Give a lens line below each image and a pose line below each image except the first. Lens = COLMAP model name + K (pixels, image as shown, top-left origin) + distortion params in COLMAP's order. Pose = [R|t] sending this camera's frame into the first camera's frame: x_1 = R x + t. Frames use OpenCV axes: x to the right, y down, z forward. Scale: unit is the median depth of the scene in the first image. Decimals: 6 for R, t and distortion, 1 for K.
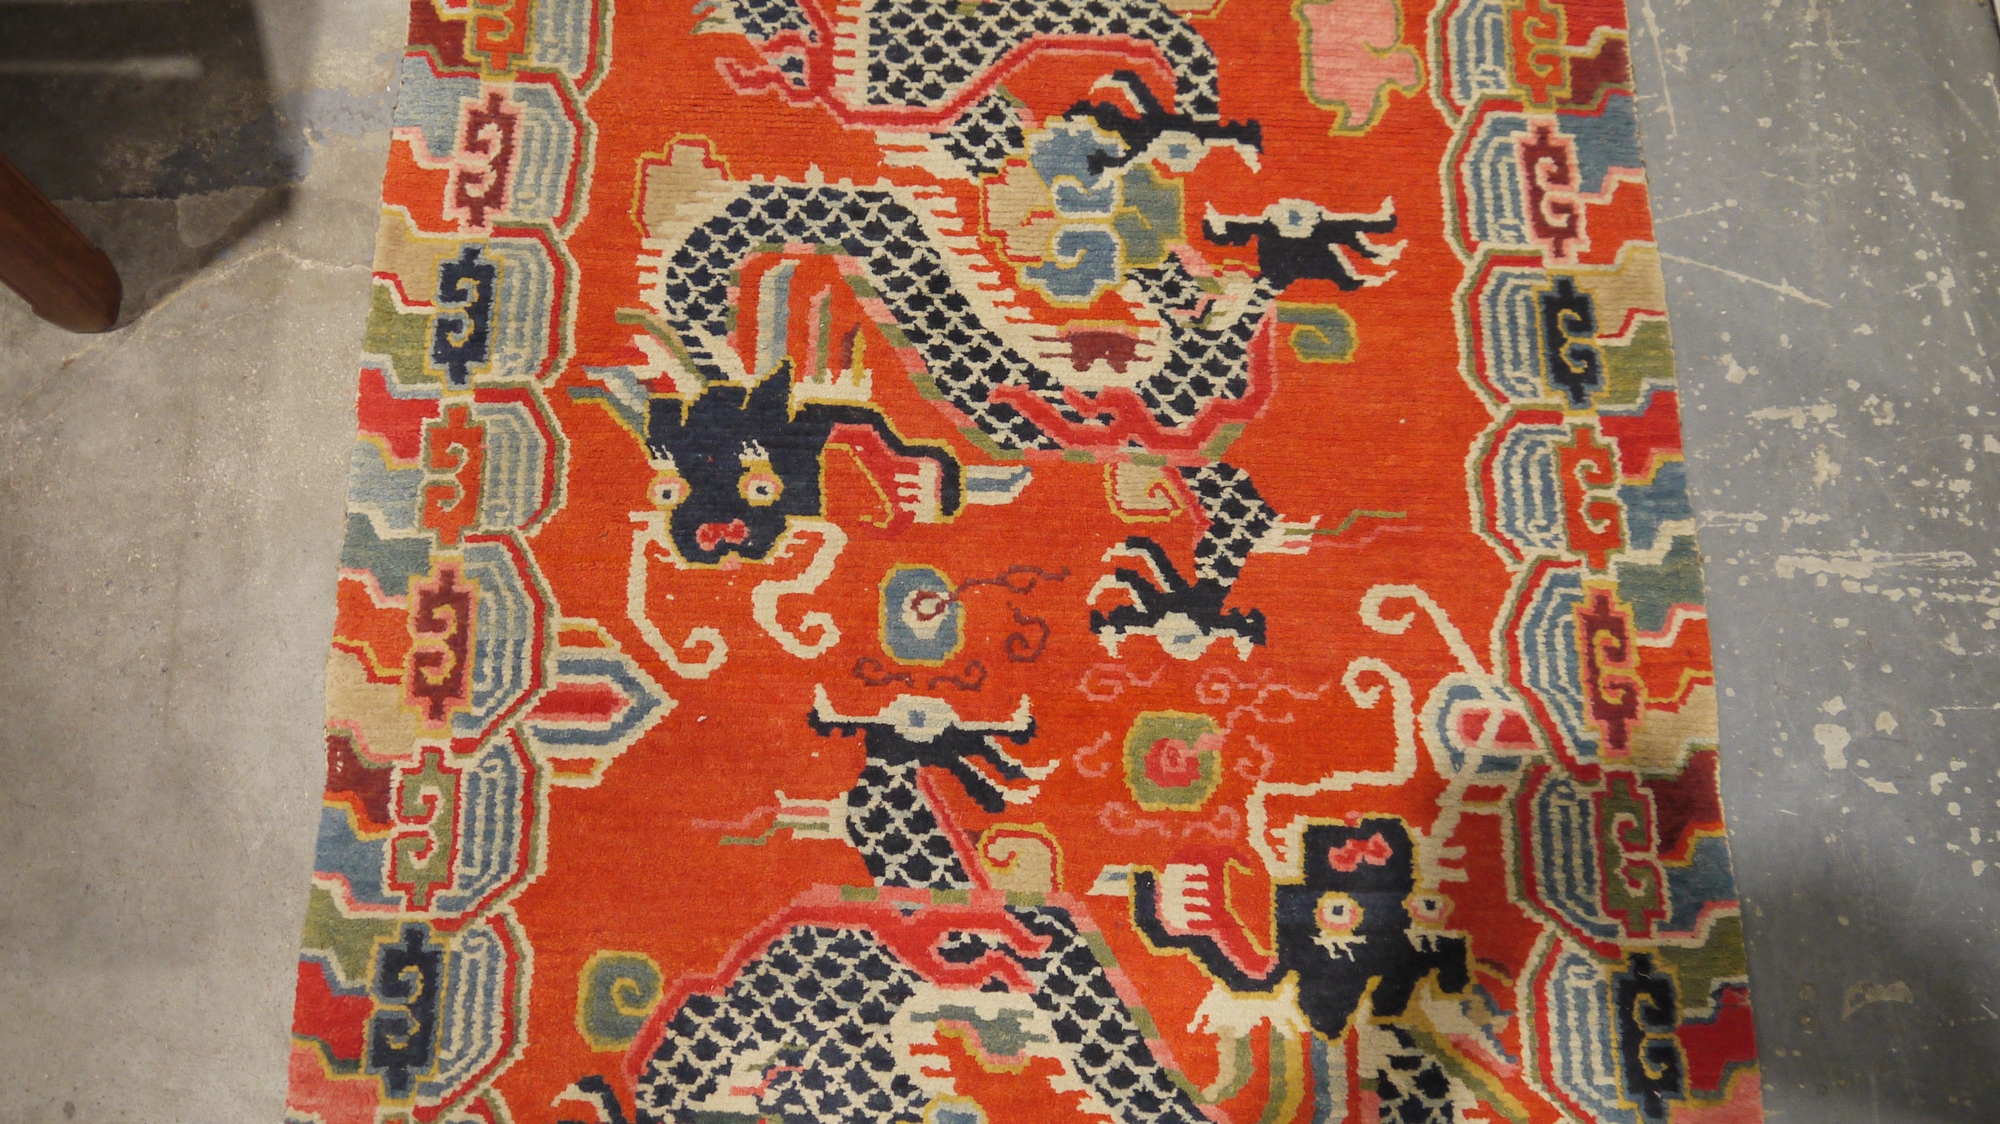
lens RADIAL K [[1769.1, 0, 1002.6], [0, 1769.1, 553.5], [0, 0, 1]] dist [-0.040356, 0.036266]
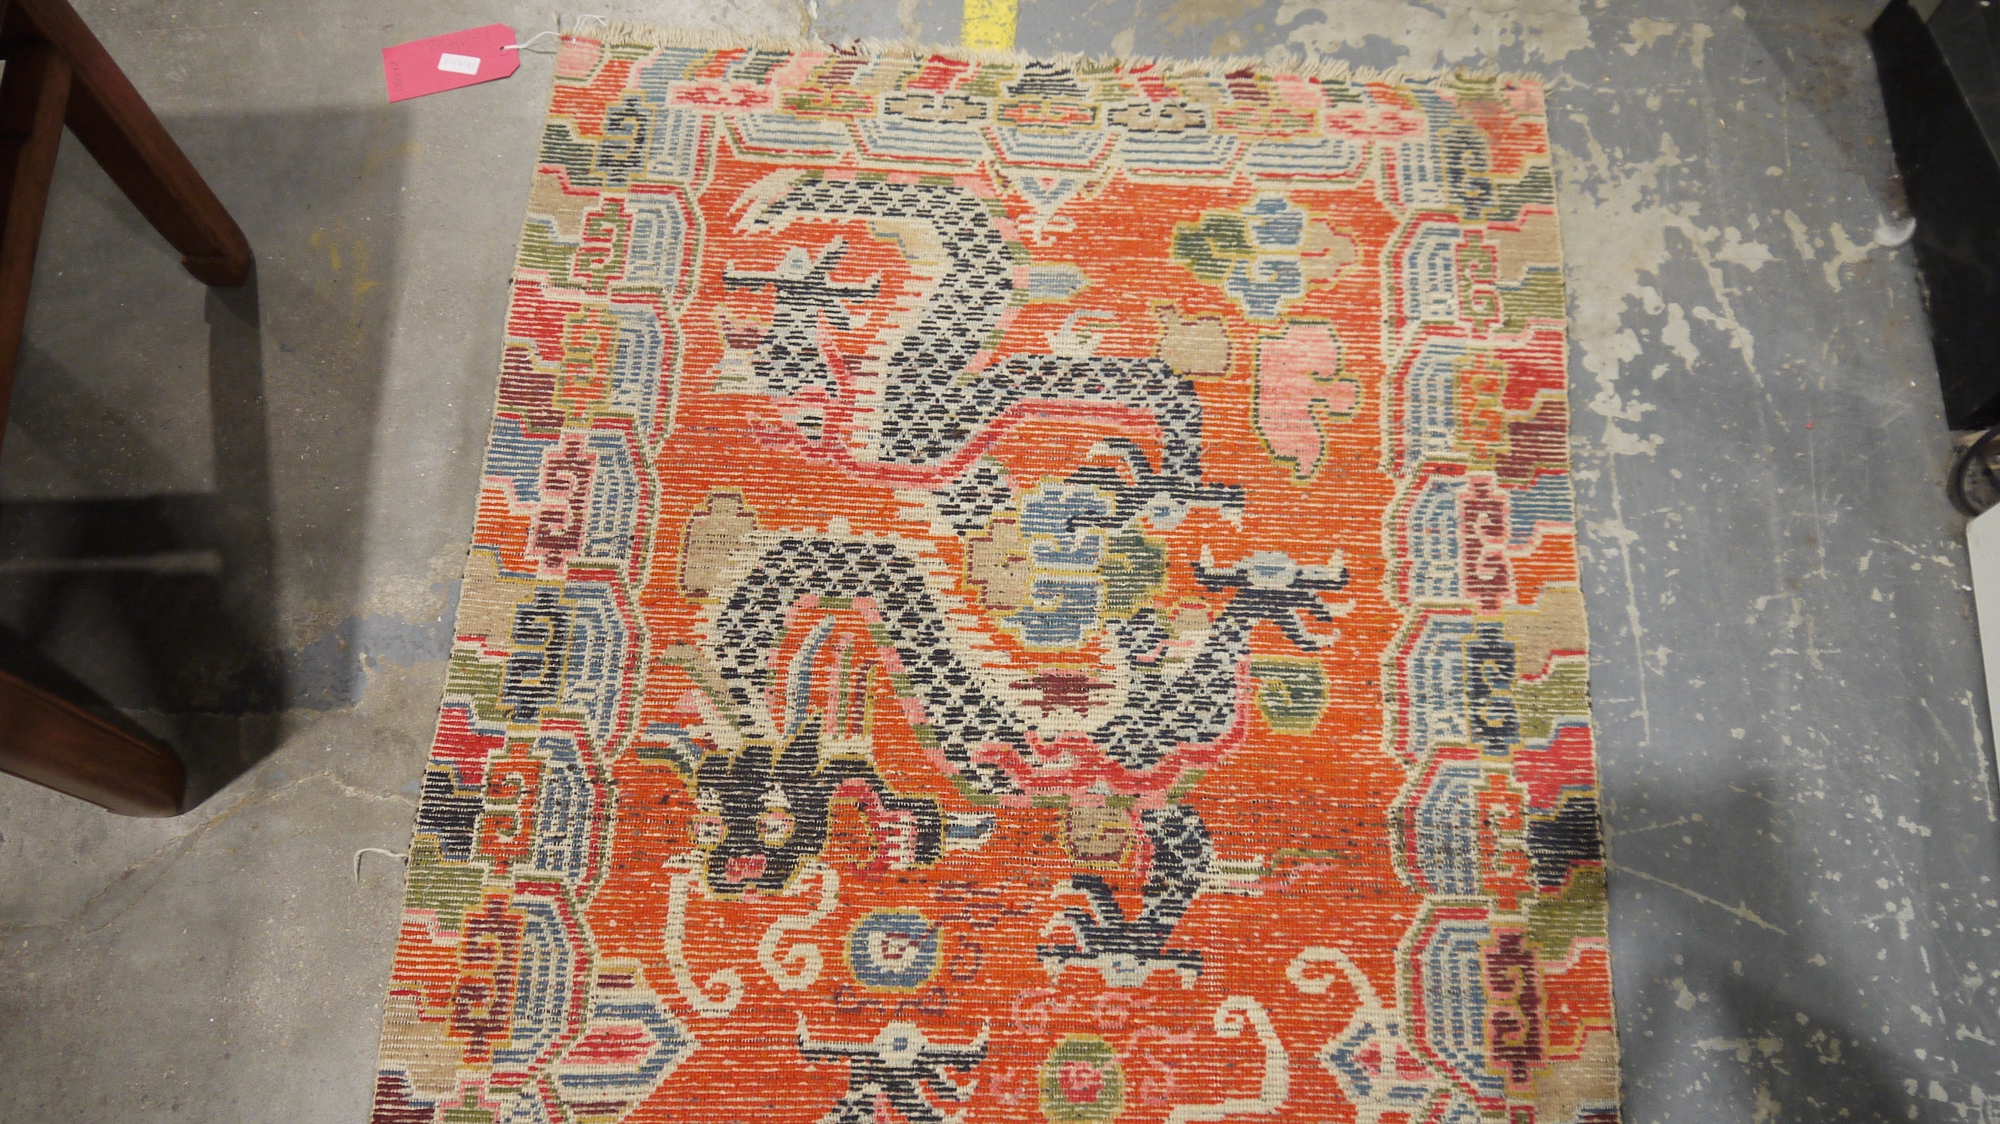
lens RADIAL K [[1769.1, 0, 996.6], [0, 1769.1, 536.4], [0, 0, 1]] dist [-0.040356, 0.036266]
pose [[0.995459, 0.067831, -0.066779, 0.065763], [-0.070784, 0.996569, -0.042896, -0.306852], [0.063640, 0.047429, 0.996845, -0.069217]]
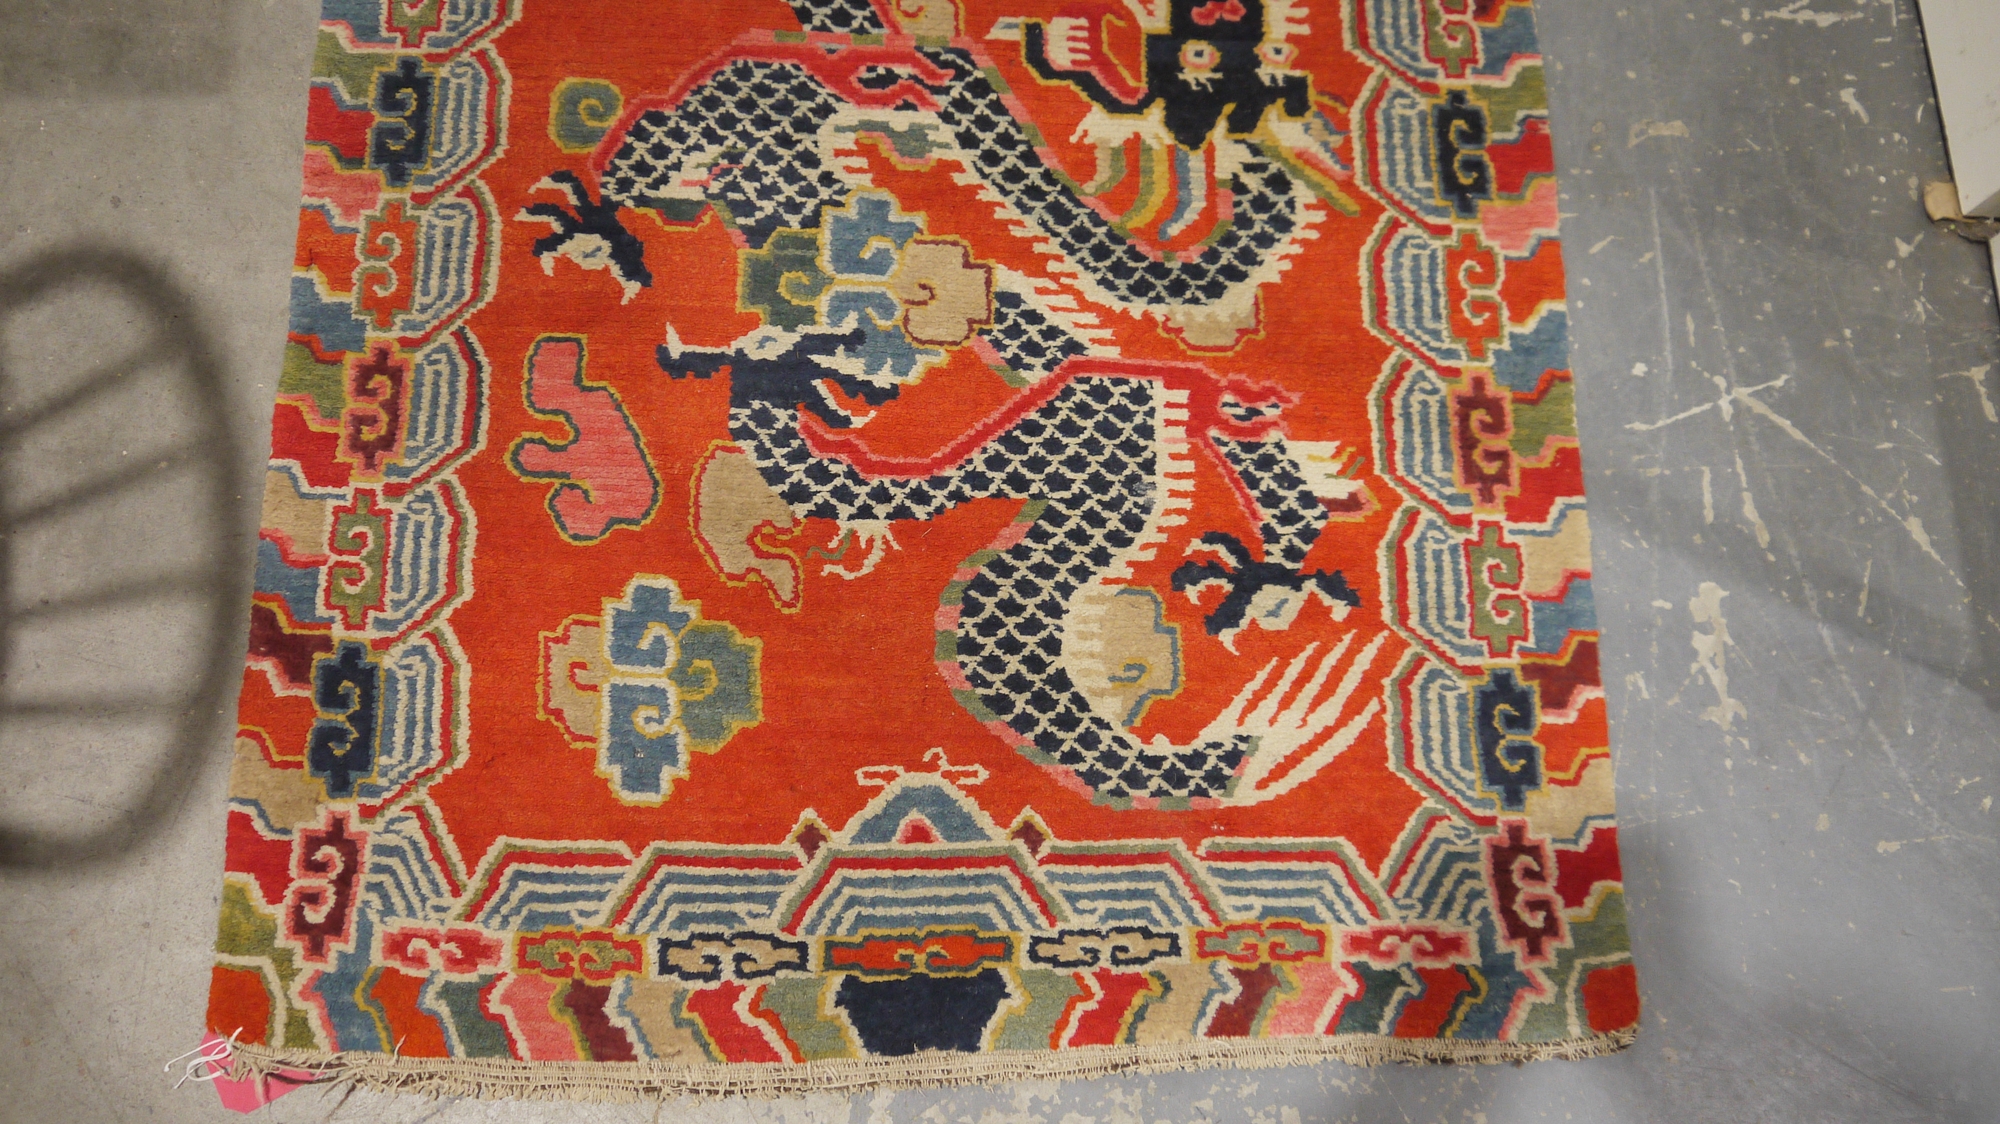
lens RADIAL K [[1887.0, 0, 987.8], [0, 1887.0, 567.7], [0, 0, 1]] dist [-0.031719, 0.000000]
pose [[0.999770, -0.008939, 0.019512, 0.020407], [0.008393, 0.999575, 0.027913, 0.462604], [-0.019753, -0.027743, 0.999420, -0.234302]]
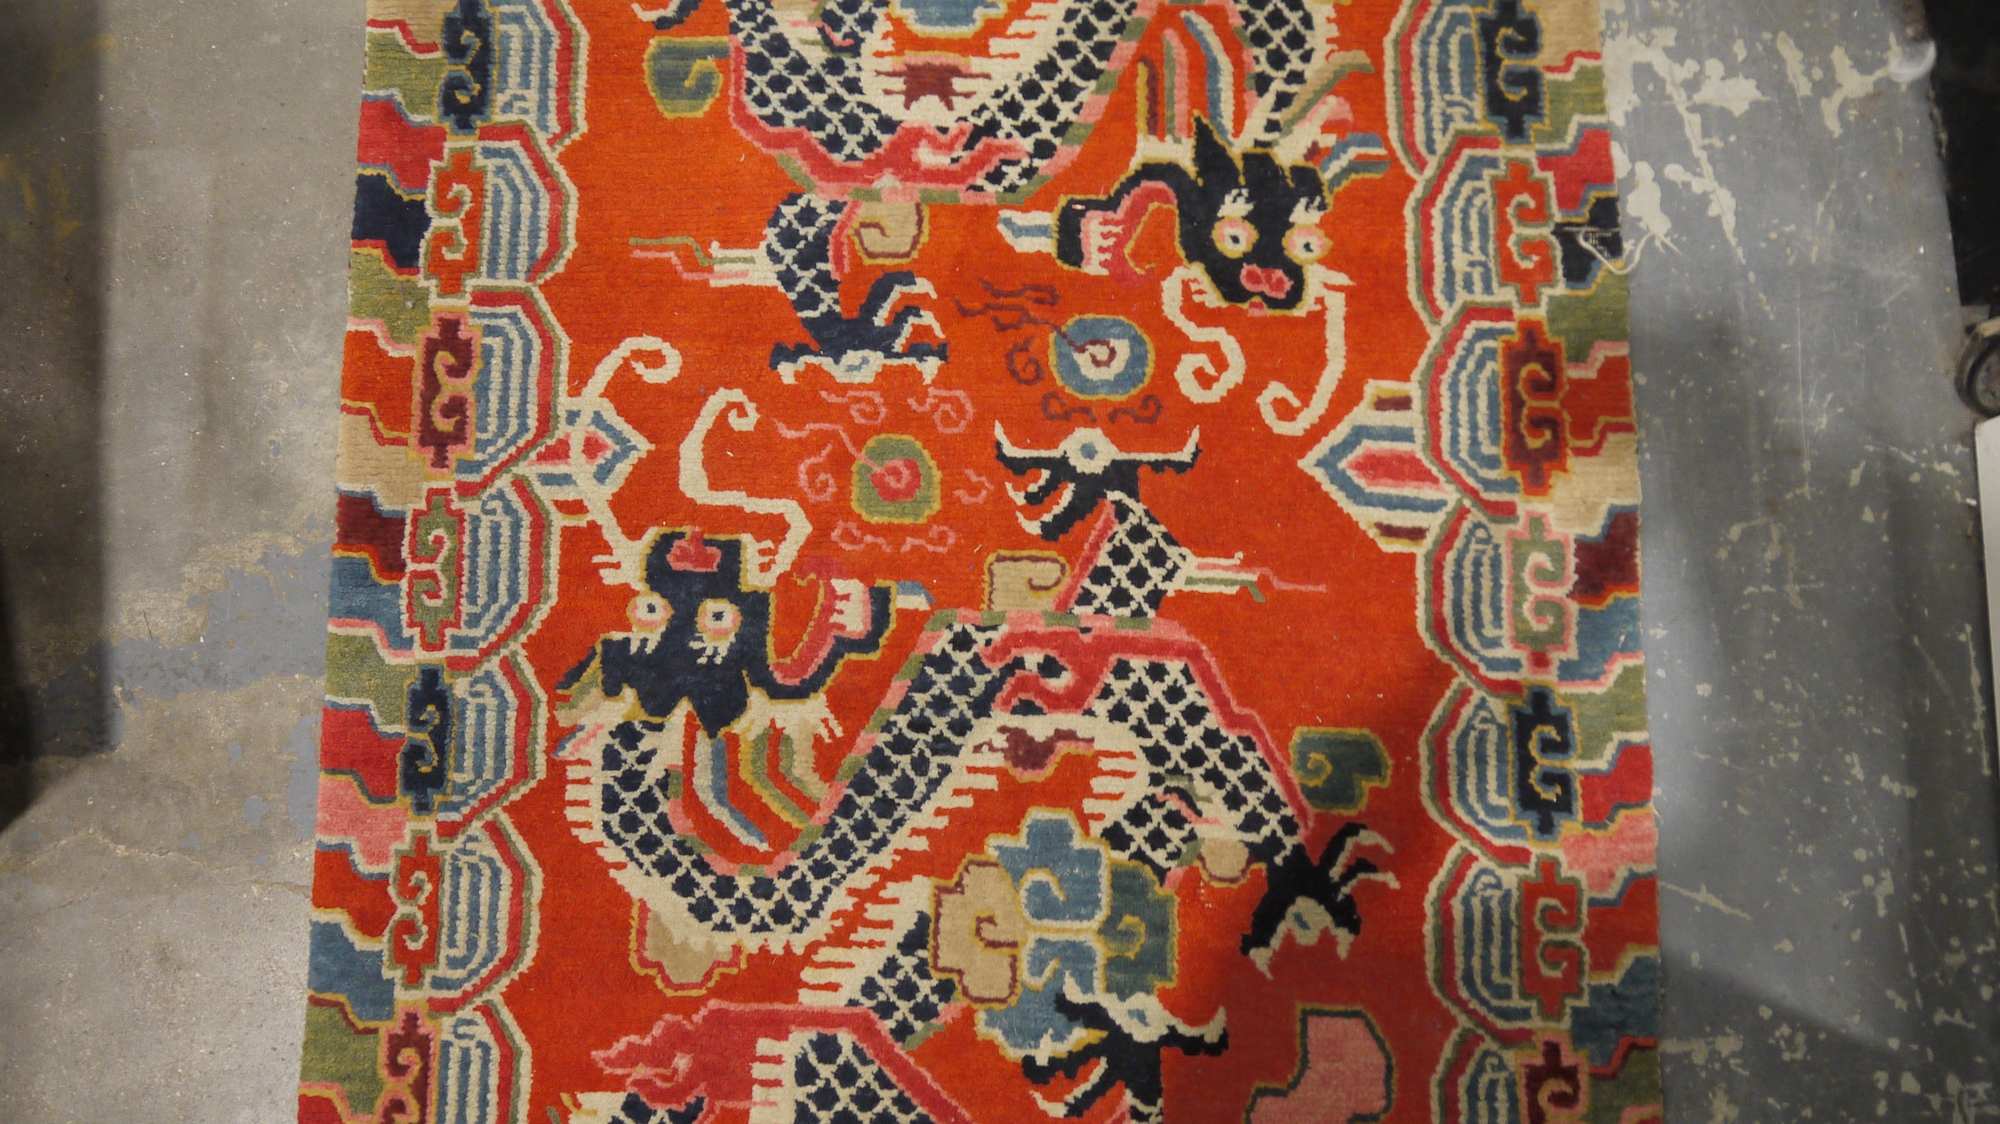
lens RADIAL K [[1769.1, 0, 992.7], [0, 1769.1, 549.2], [0, 0, 1]] dist [-0.040356, 0.036266]
pose [[0.999034, 0.022611, -0.037686, 0.108549], [-0.015993, 0.985748, 0.167466, -0.497018], [0.040936, -0.166701, 0.985157, 0.113064]]
